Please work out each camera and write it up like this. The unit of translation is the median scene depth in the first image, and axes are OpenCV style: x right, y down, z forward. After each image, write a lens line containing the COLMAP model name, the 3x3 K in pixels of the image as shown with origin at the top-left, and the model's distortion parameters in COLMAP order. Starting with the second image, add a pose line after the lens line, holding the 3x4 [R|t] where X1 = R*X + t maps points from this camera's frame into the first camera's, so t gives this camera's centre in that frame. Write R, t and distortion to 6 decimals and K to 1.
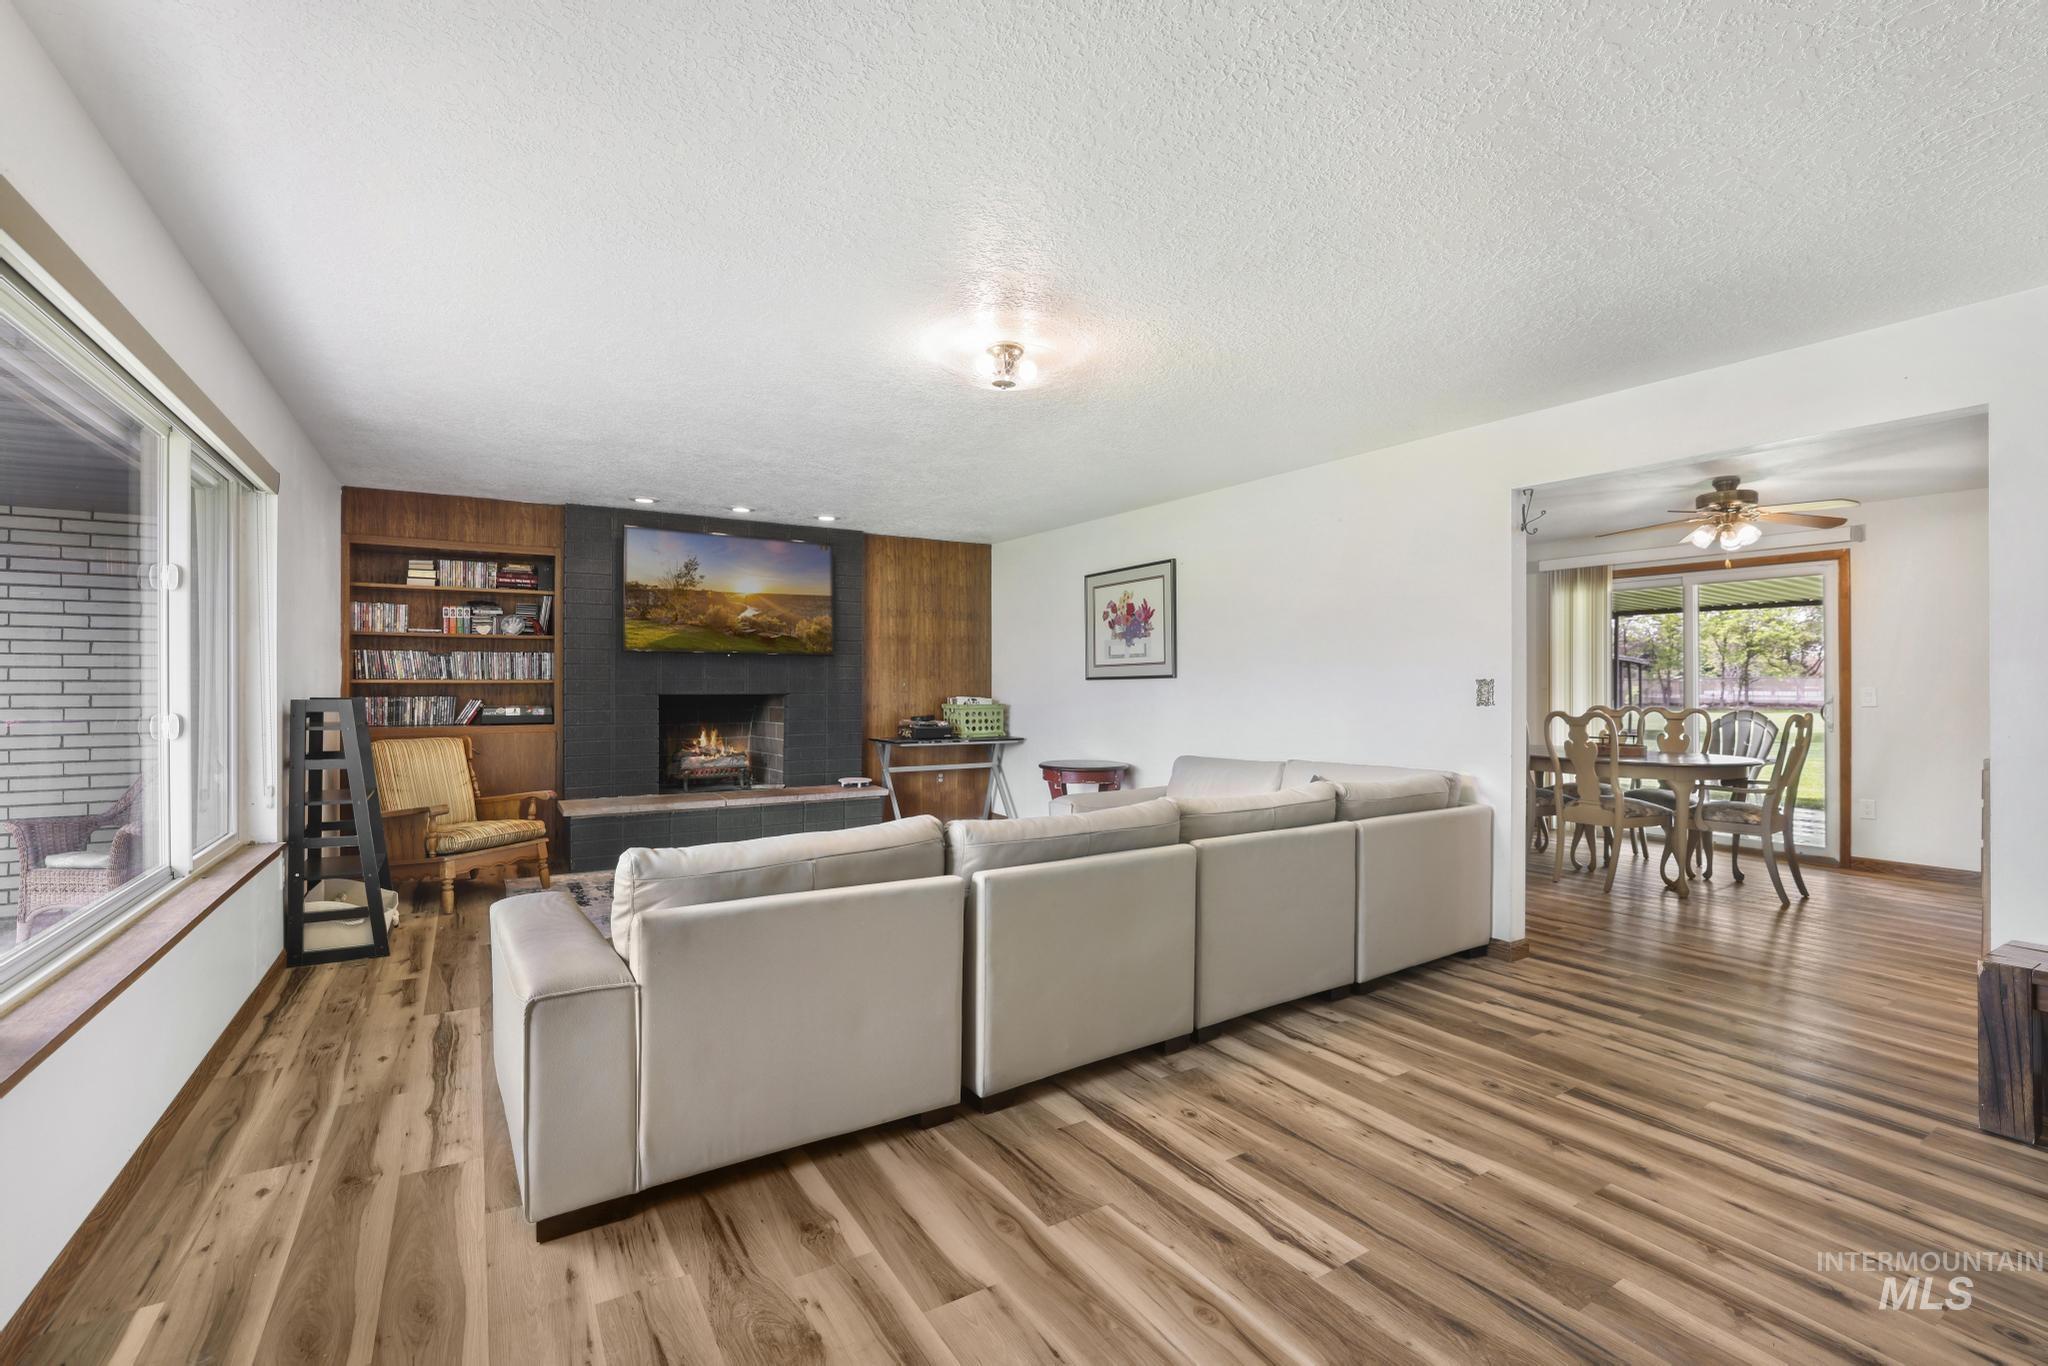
lens RADIAL K [[892.6, 0, 992.4], [0, 892.6, 685.3], [0, 0, 1]] dist [-0.052553, 0.015734]
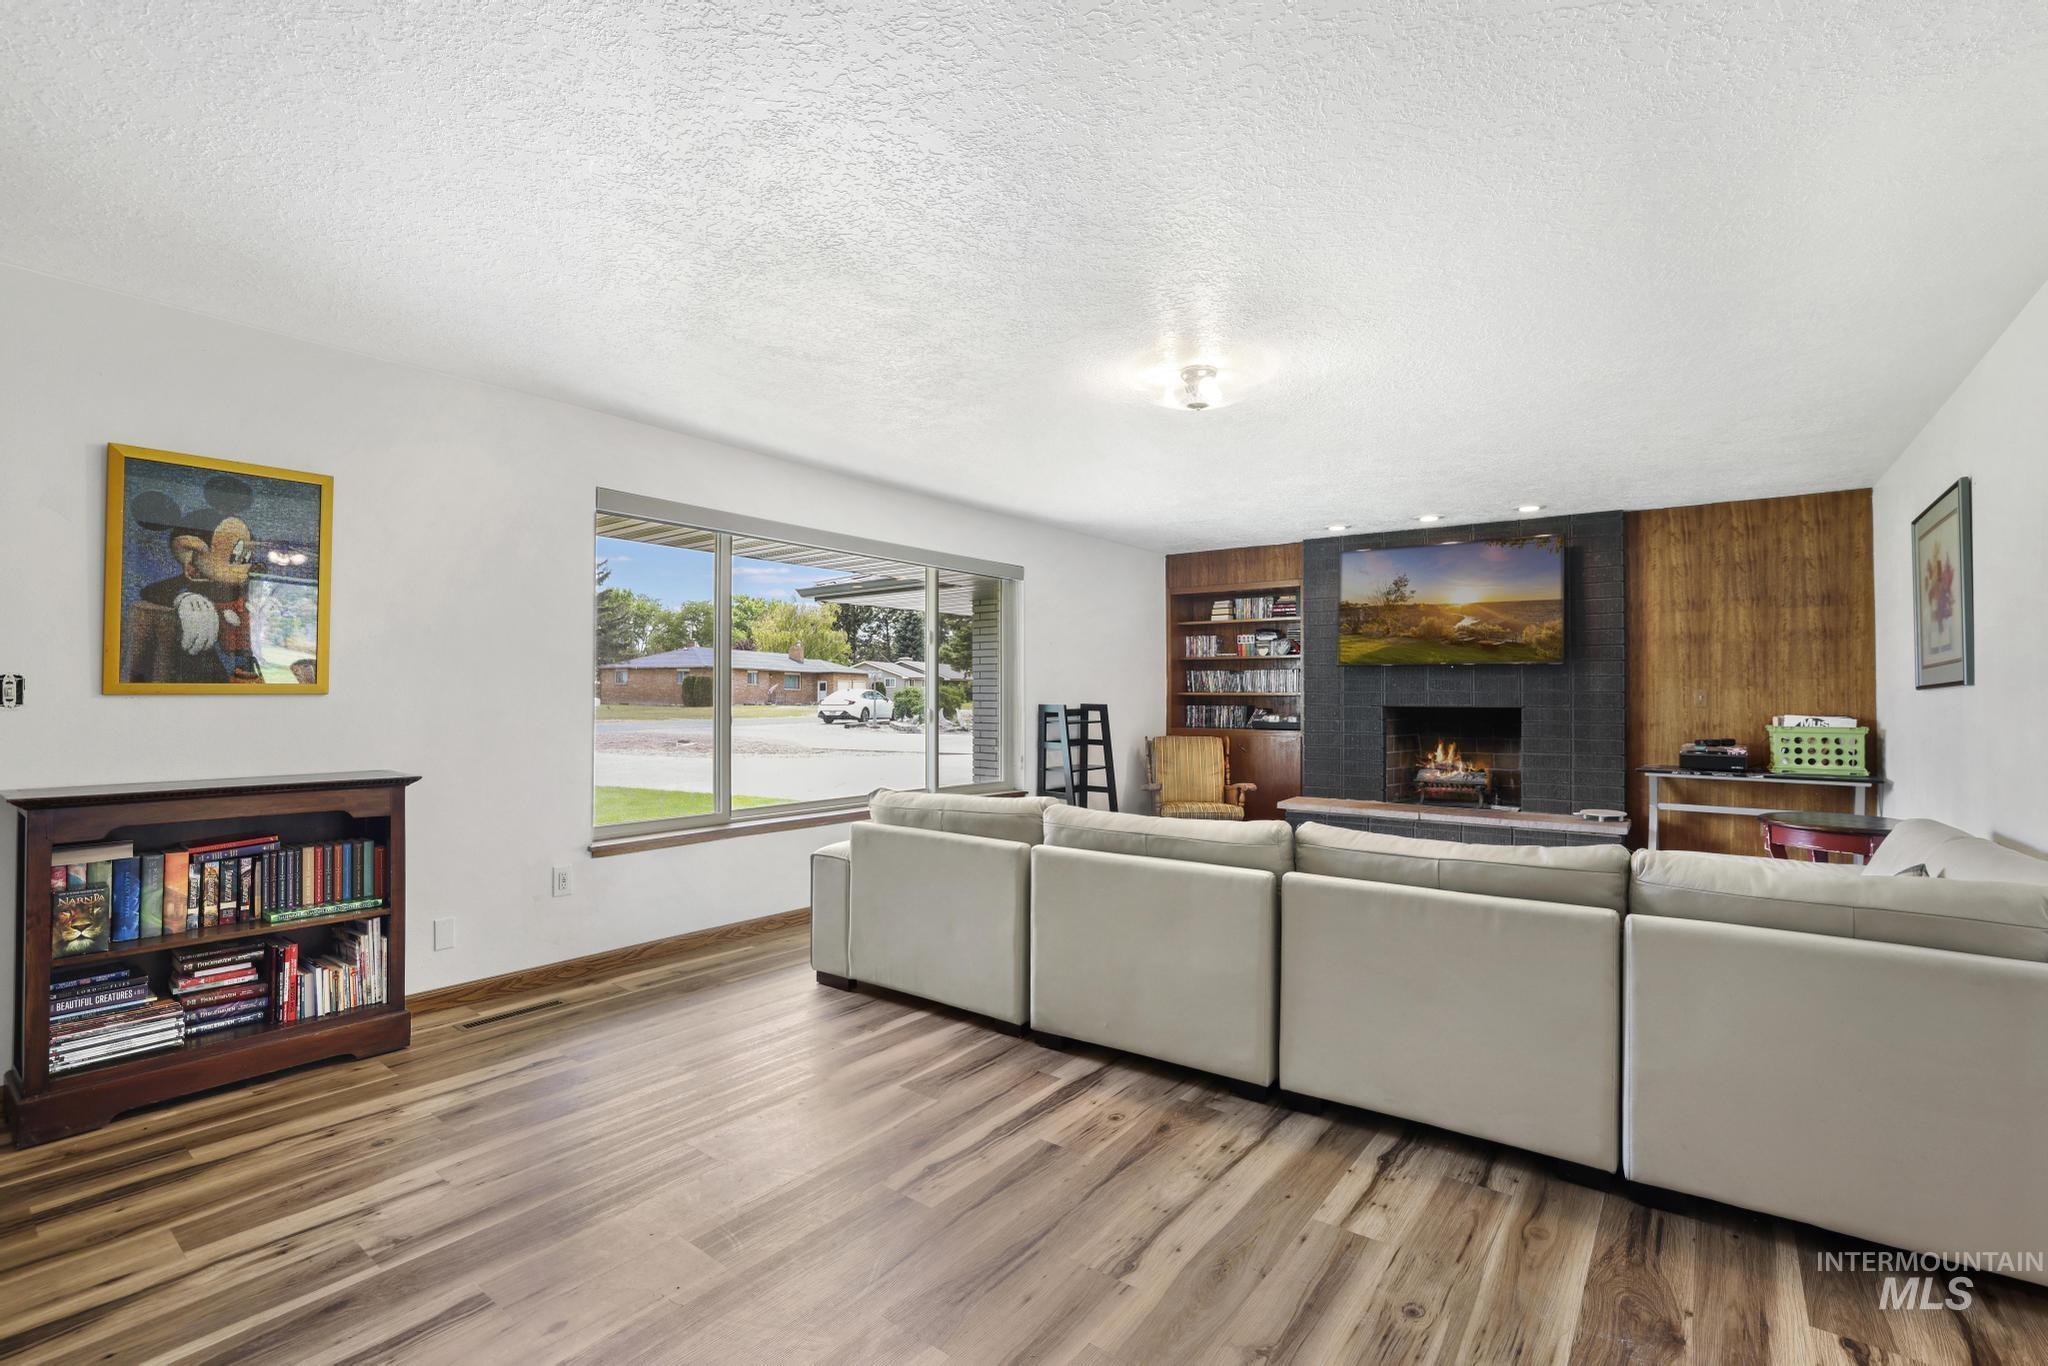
lens RADIAL K [[892.6, 0, 992.4], [0, 892.6, 685.3], [0, 0, 1]] dist [-0.052553, 0.015734]
pose [[0.359650, -0.010223, -0.933031, 0.453377], [-0.005938, 0.999895, -0.013244, 0.002341], [0.933068, 0.010303, 0.359552, 0.202151]]
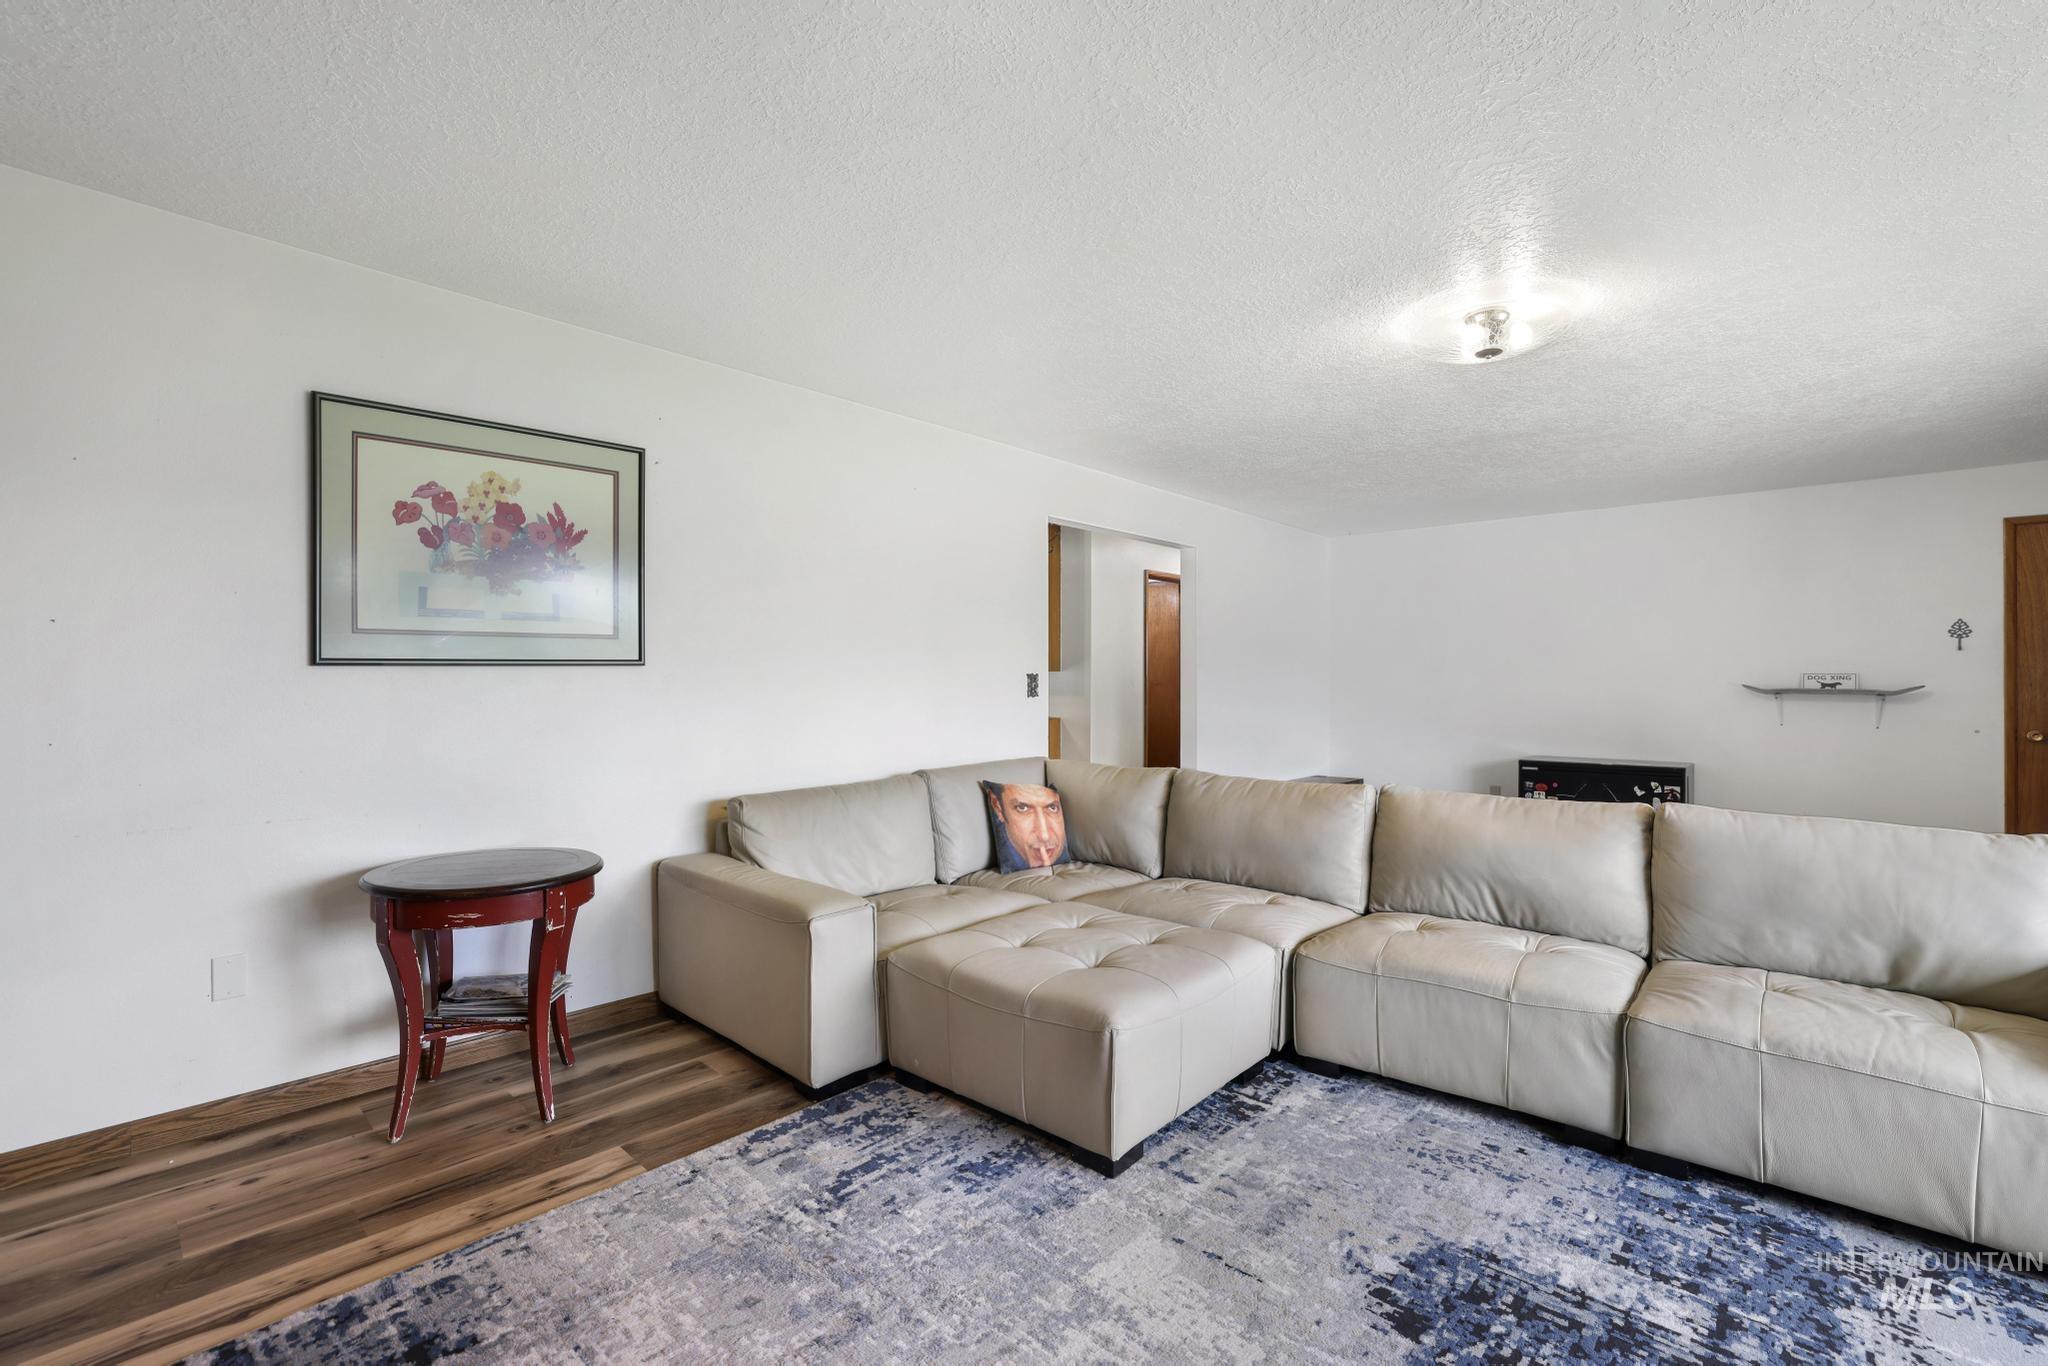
lens RADIAL K [[892.6, 0, 992.4], [0, 892.6, 685.3], [0, 0, 1]] dist [-0.052553, 0.015734]
pose [[-0.282121, -0.008592, 0.959340, -0.357327], [-0.001959, 0.999963, 0.008379, -0.000841], [-0.959377, 0.000484, -0.282127, 0.885681]]
